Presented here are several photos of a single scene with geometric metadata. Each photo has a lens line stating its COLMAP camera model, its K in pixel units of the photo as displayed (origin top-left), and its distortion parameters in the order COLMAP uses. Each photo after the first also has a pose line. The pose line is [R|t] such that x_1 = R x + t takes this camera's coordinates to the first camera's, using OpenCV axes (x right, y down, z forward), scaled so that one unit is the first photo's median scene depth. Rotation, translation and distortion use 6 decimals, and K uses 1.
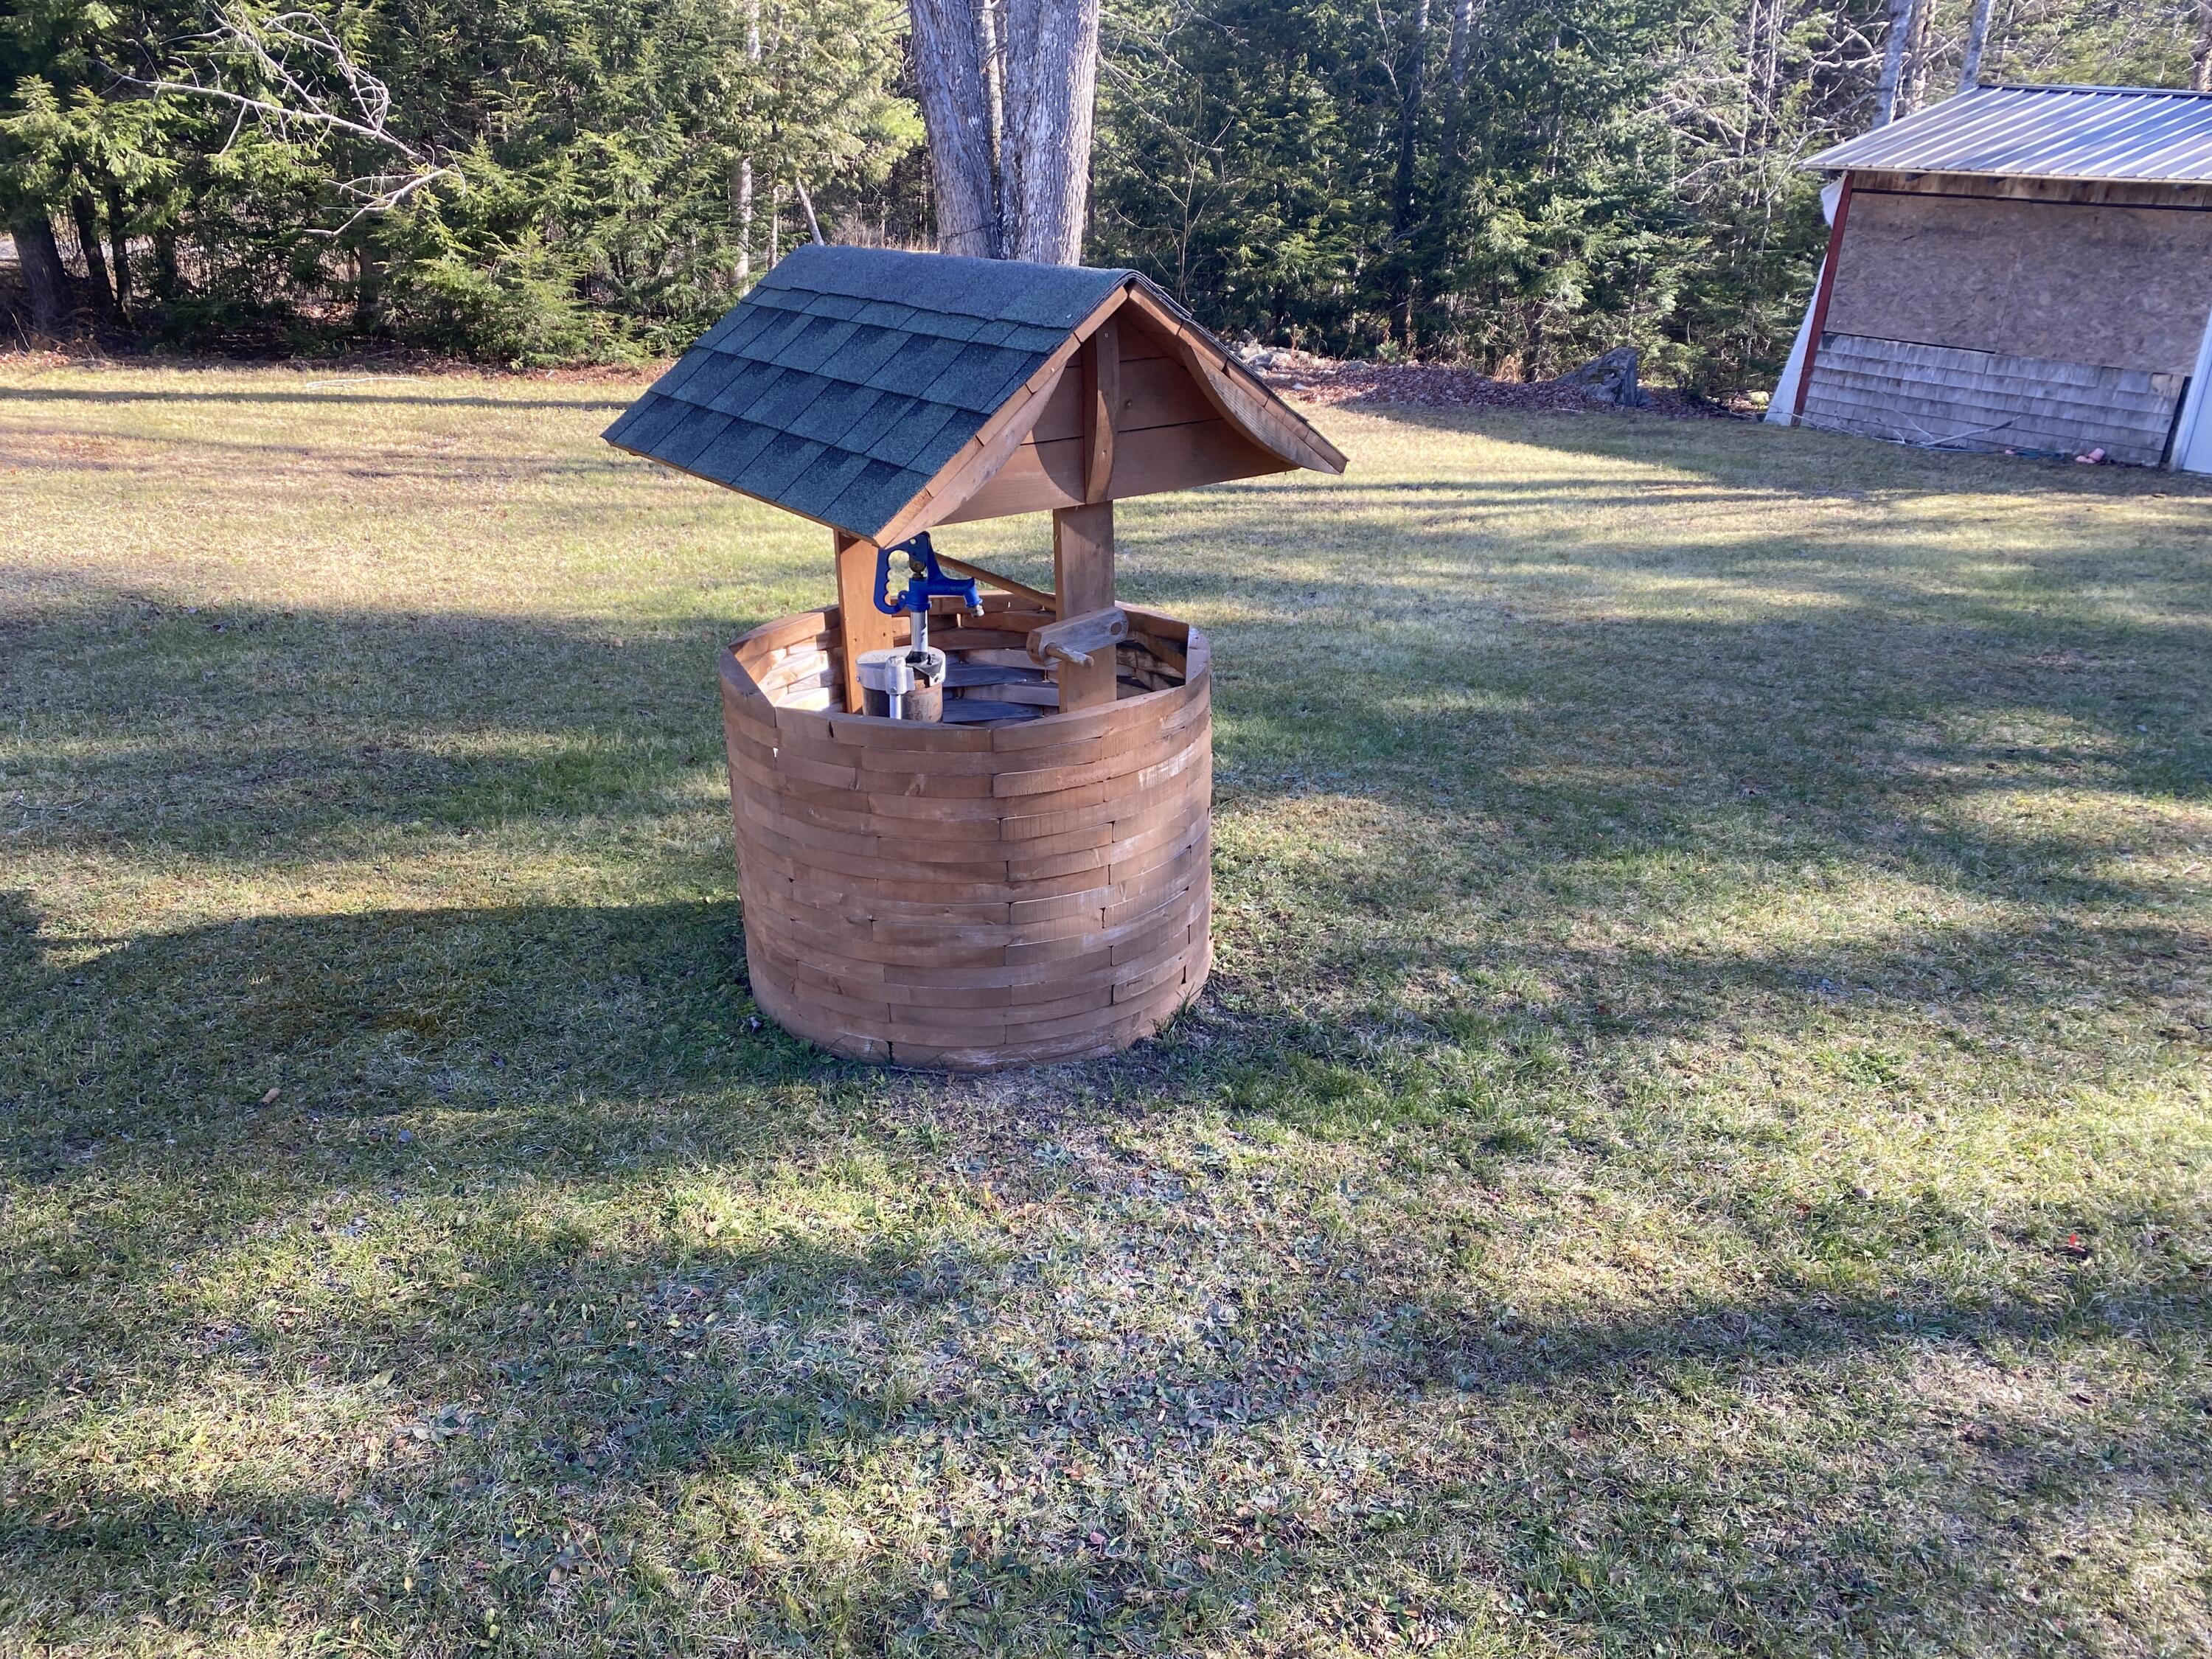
lens RADIAL K [[1685.0, 0, 1094.8], [0, 1685.0, 815.9], [0, 0, 1]] dist [0.049873, -0.058464]
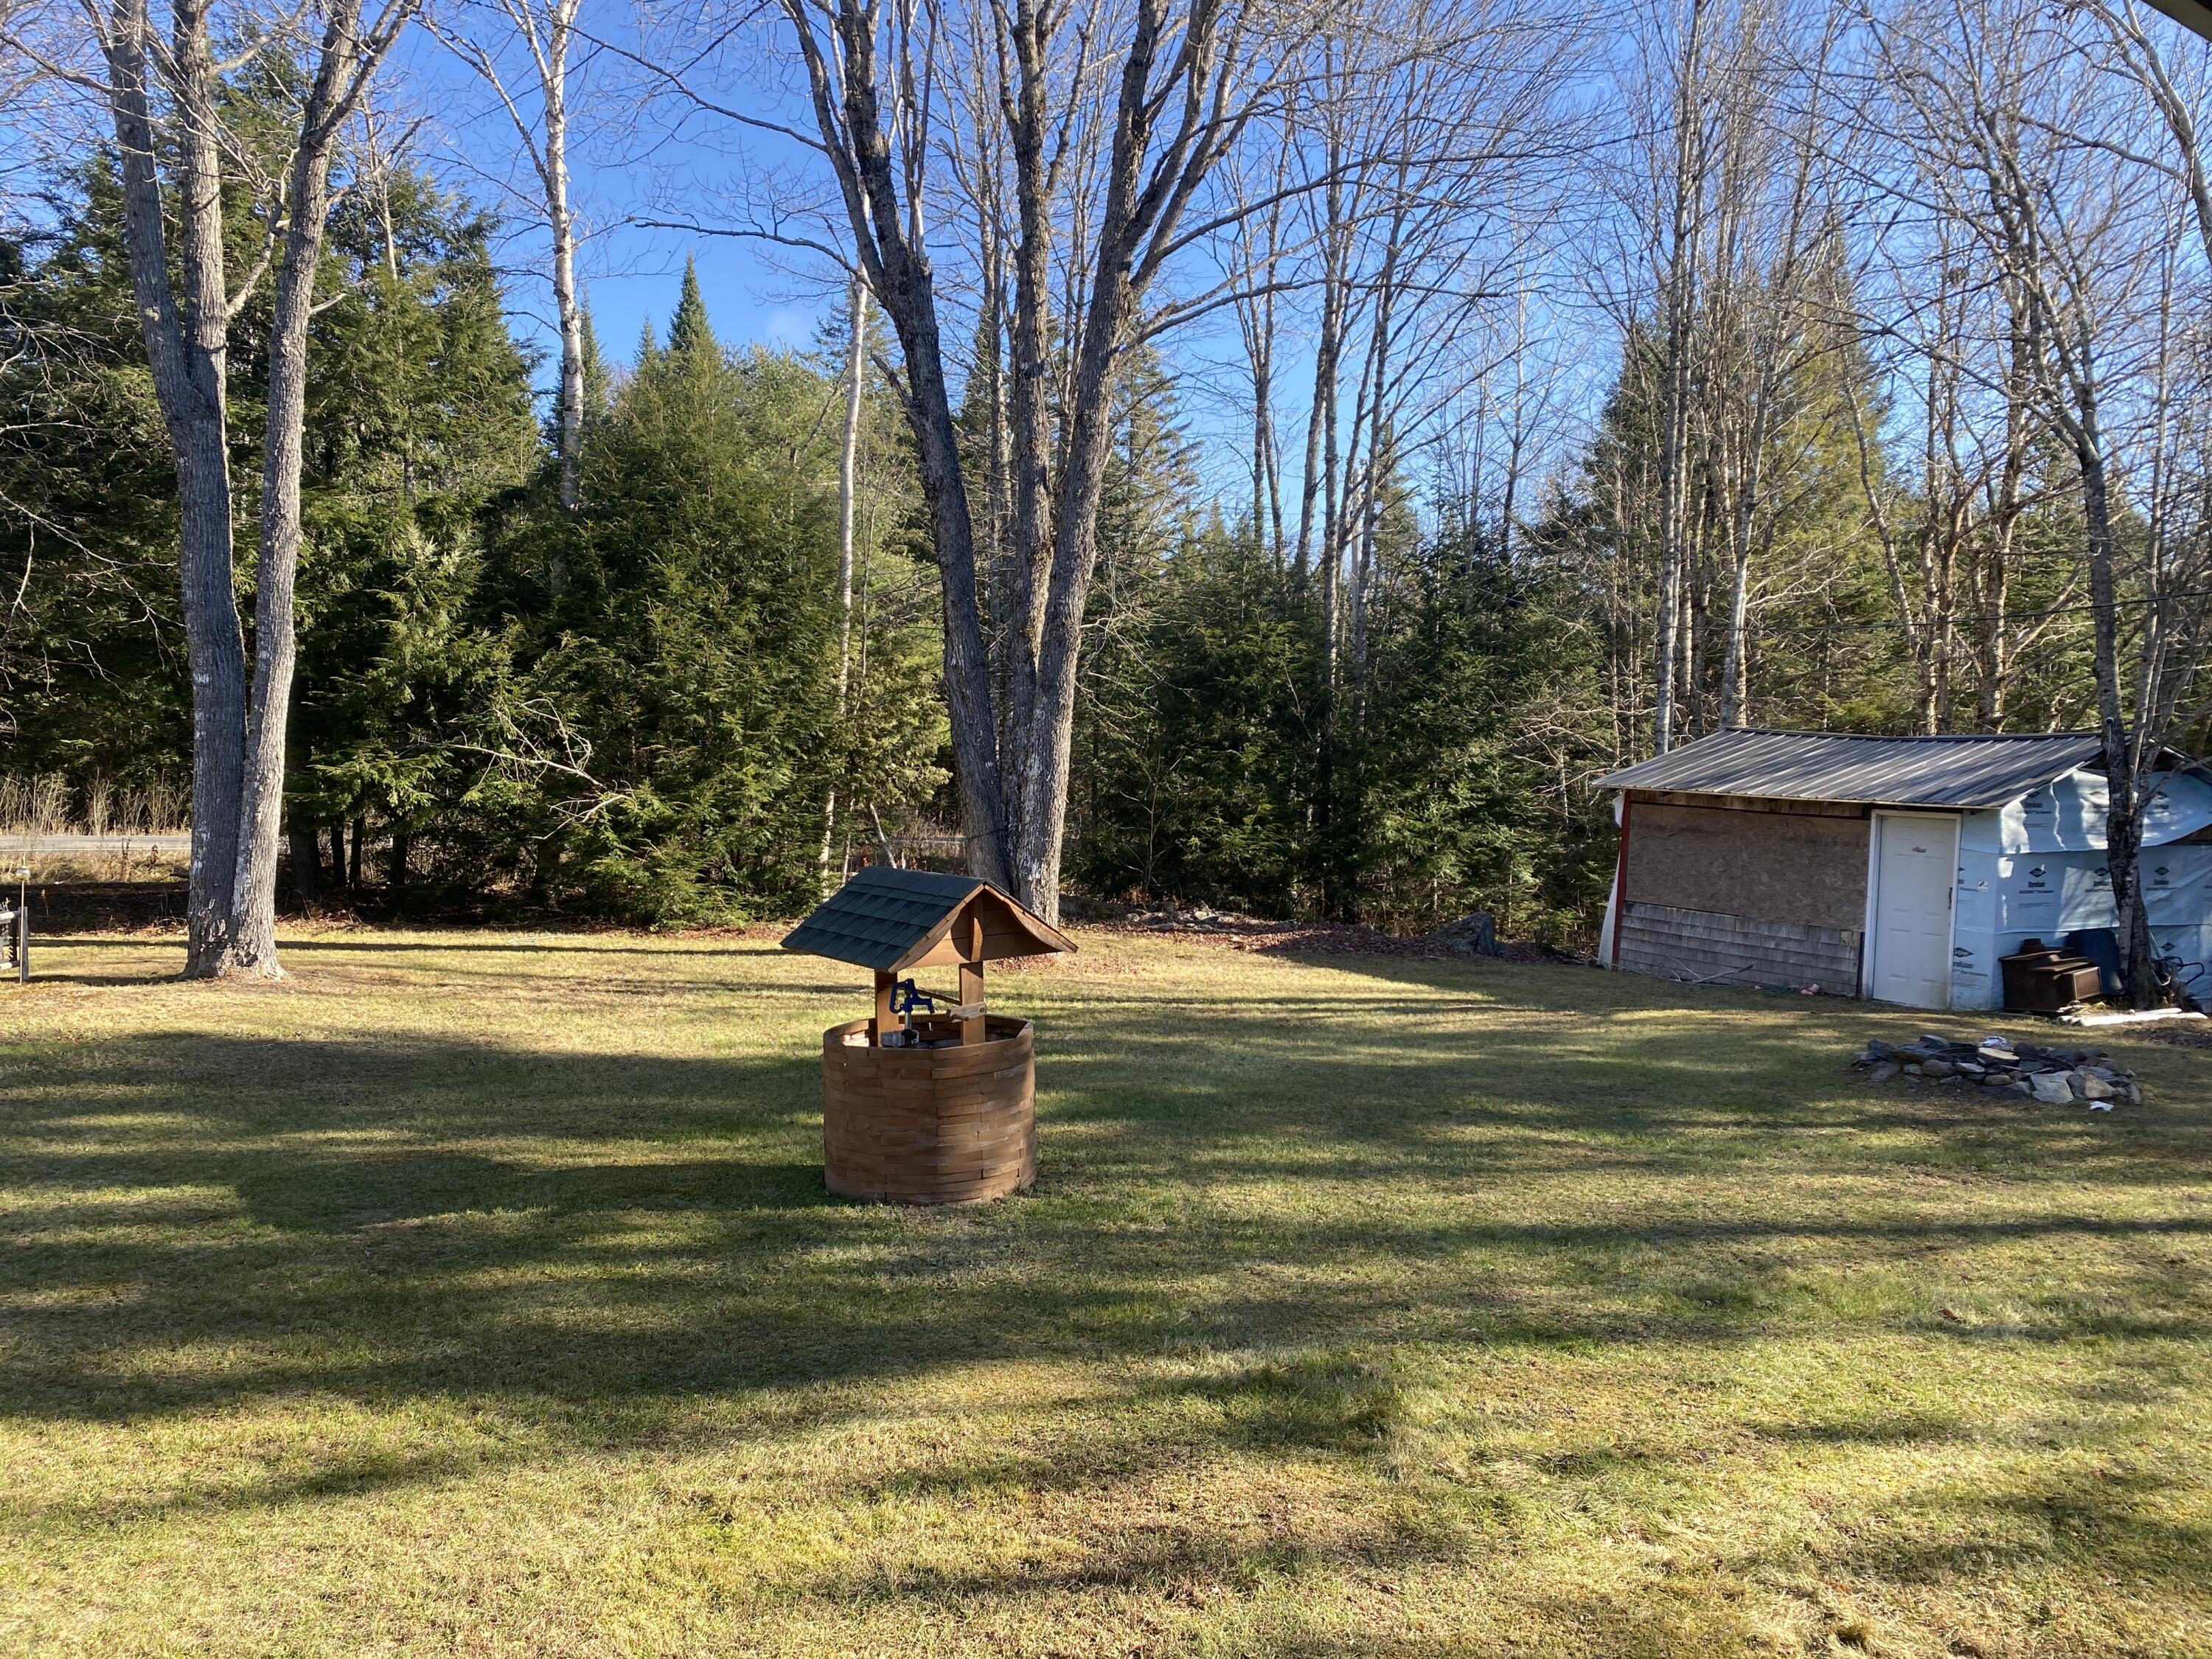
lens RADIAL K [[1685.0, 0, 1113.6], [0, 1685.0, 800.9], [0, 0, 1]] dist [0.049873, -0.058464]
pose [[0.999836, -0.004779, -0.017469, 0.056442], [-0.001292, 0.943272, -0.332020, 0.095642], [0.018065, 0.331988, 0.943111, -0.331396]]
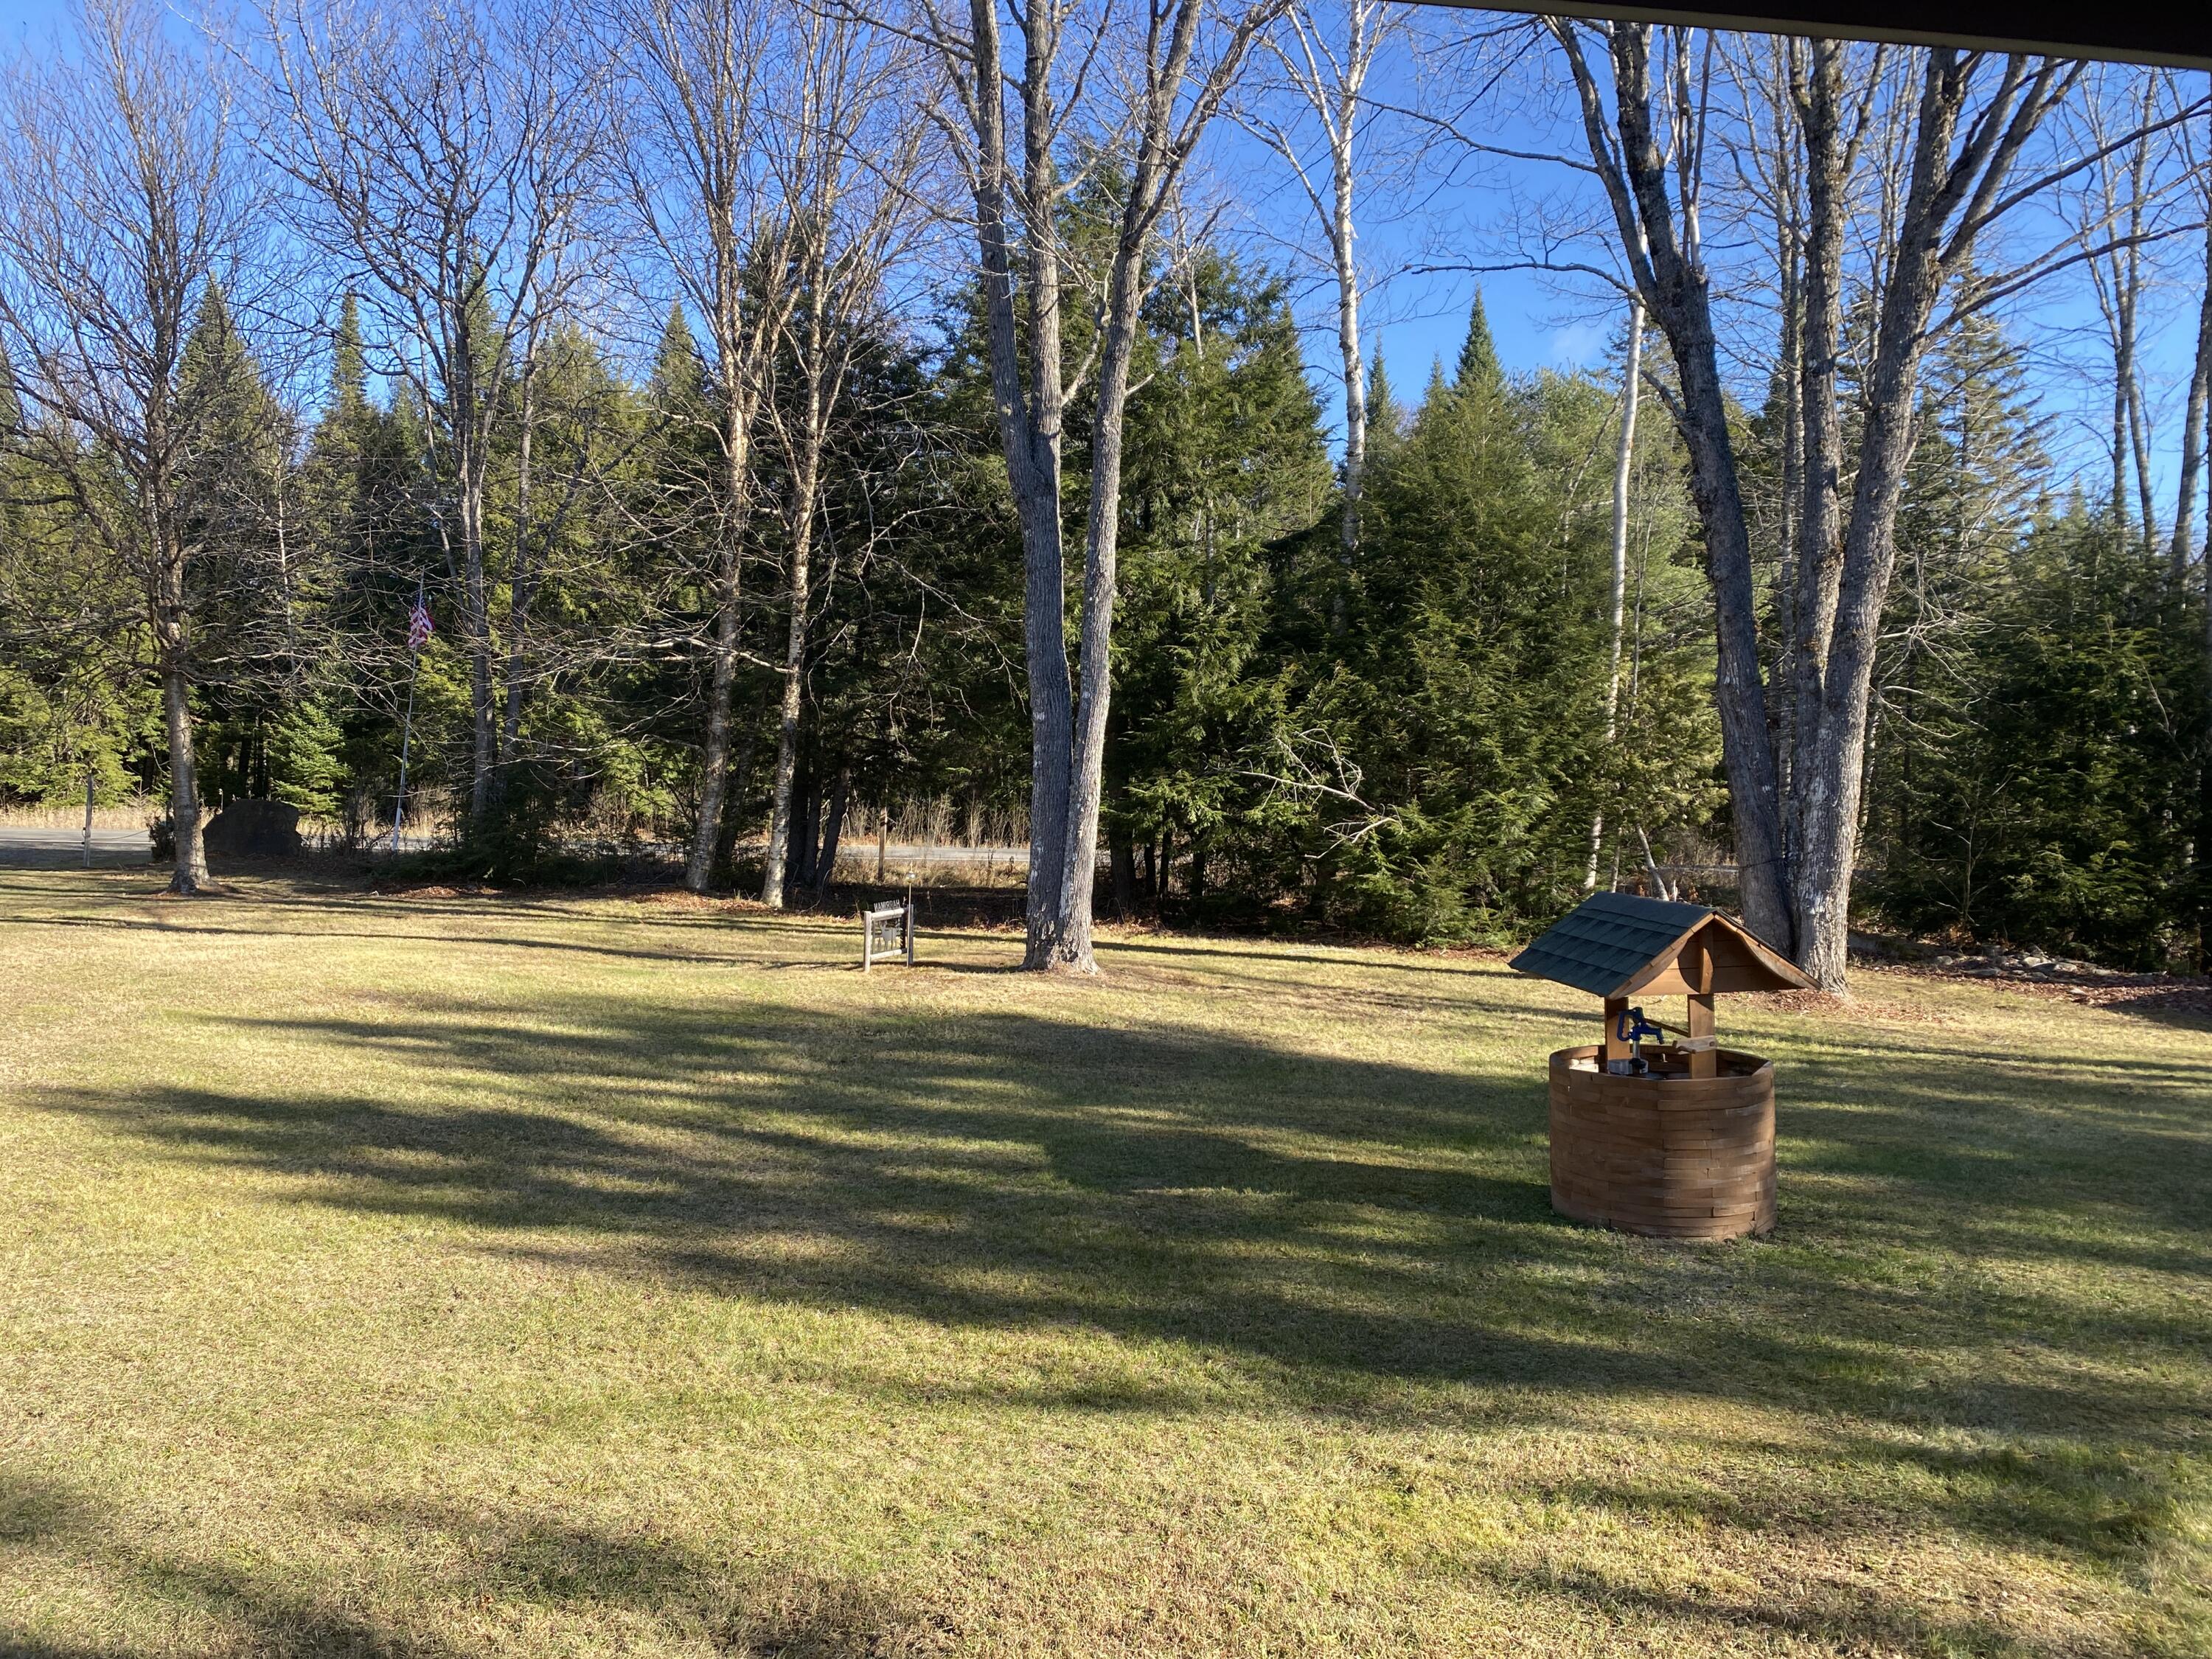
lens RADIAL K [[1685.0, 0, 1098.1], [0, 1685.0, 790.6], [0, 0, 1]] dist [0.049873, -0.058464]
pose [[0.885010, -0.002338, -0.465566, 0.082501], [-0.161437, 0.936405, -0.311583, 0.101667], [0.436686, 0.350913, 0.828351, -0.349691]]
